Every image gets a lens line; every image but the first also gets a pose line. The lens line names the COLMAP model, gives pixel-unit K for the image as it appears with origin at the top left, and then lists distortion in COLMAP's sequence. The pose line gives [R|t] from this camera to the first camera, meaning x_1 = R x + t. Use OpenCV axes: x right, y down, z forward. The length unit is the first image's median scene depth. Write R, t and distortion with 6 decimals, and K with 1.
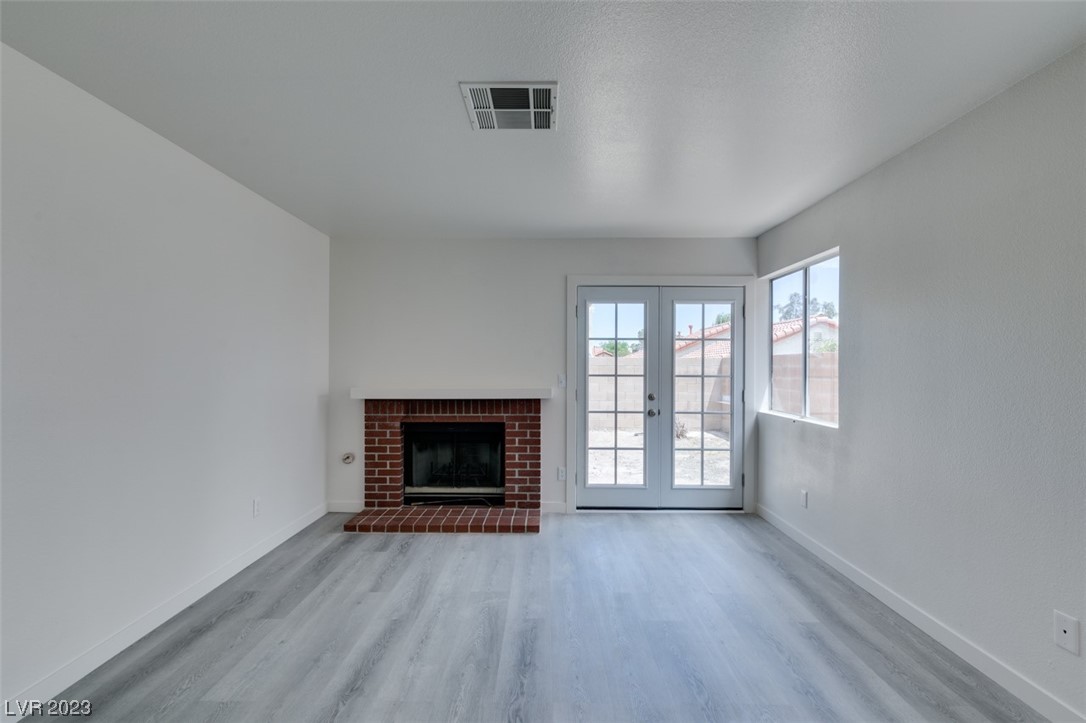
lens RADIAL K [[485.5, 0, 542.1], [0, 485.5, 365.8], [0, 0, 1]] dist [0.009426, -0.002672]
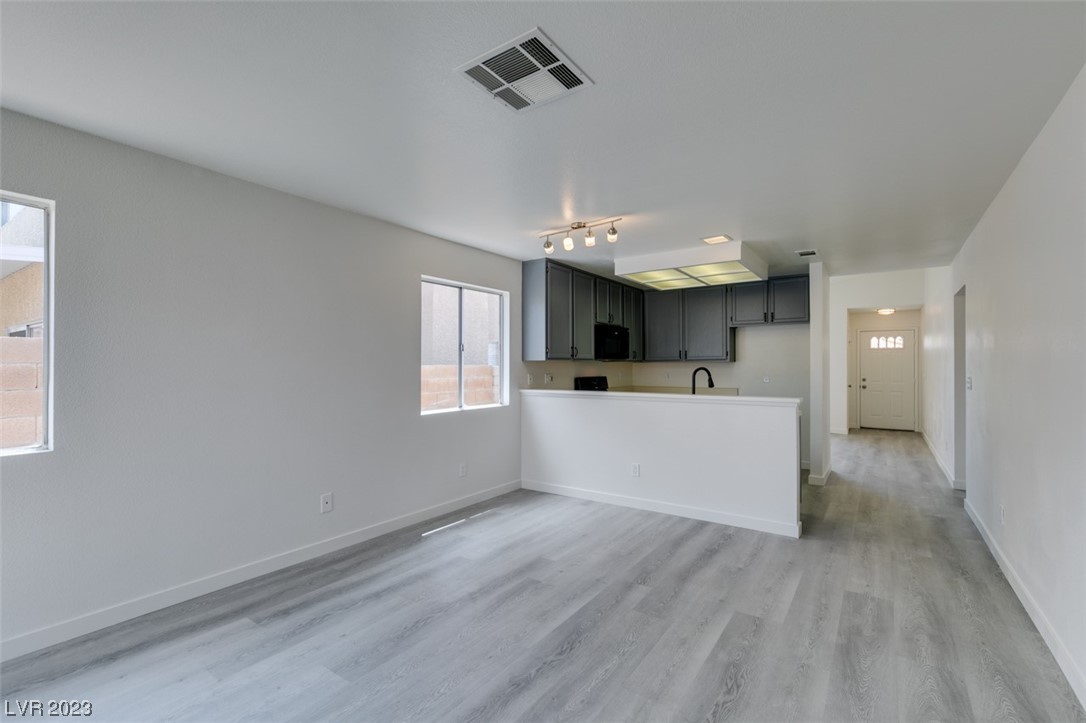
lens RADIAL K [[485.5, 0, 540.3], [0, 485.5, 368.3], [0, 0, 1]] dist [0.009426, -0.002672]
pose [[-0.821154, -0.004253, 0.570690, -0.302684], [-0.002977, 0.999991, 0.003168, 0.000859], [-0.570698, 0.000903, -0.821159, 0.879112]]
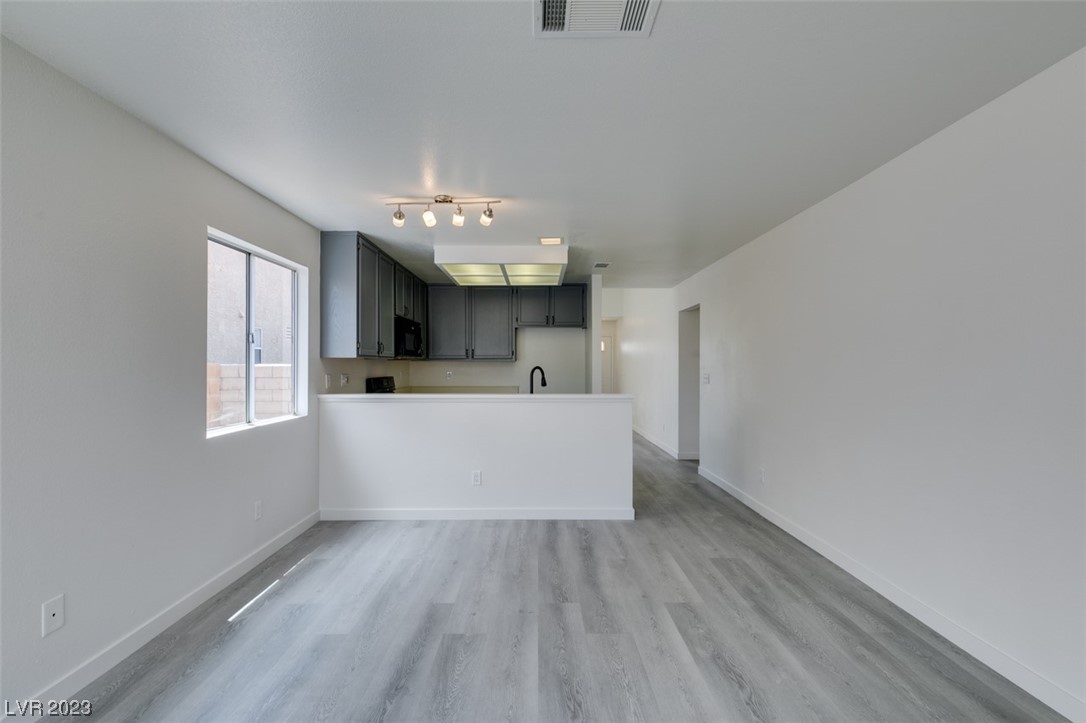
lens RADIAL K [[485.5, 0, 541.2], [0, 485.5, 367.3], [0, 0, 1]] dist [0.009426, -0.002672]
pose [[-0.999916, -0.004264, -0.012228, 0.013990], [-0.004277, 0.999990, 0.001065, 0.001640], [0.012223, 0.001117, -0.999925, 0.865496]]
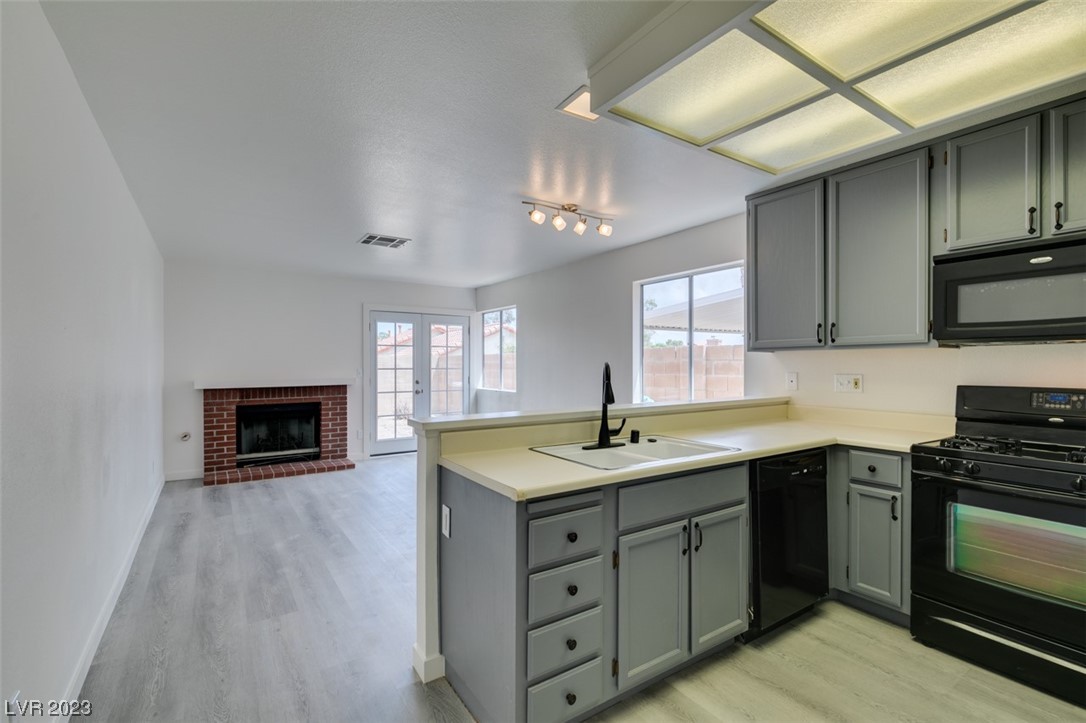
lens RADIAL K [[485.5, 0, 542.8], [0, 485.5, 372.7], [0, 0, 1]] dist [0.009426, -0.002672]
pose [[0.824348, -0.016381, 0.565846, -0.352476], [0.005019, 0.999753, 0.021630, 0.000697], [-0.566061, -0.014991, 0.824227, -0.580046]]
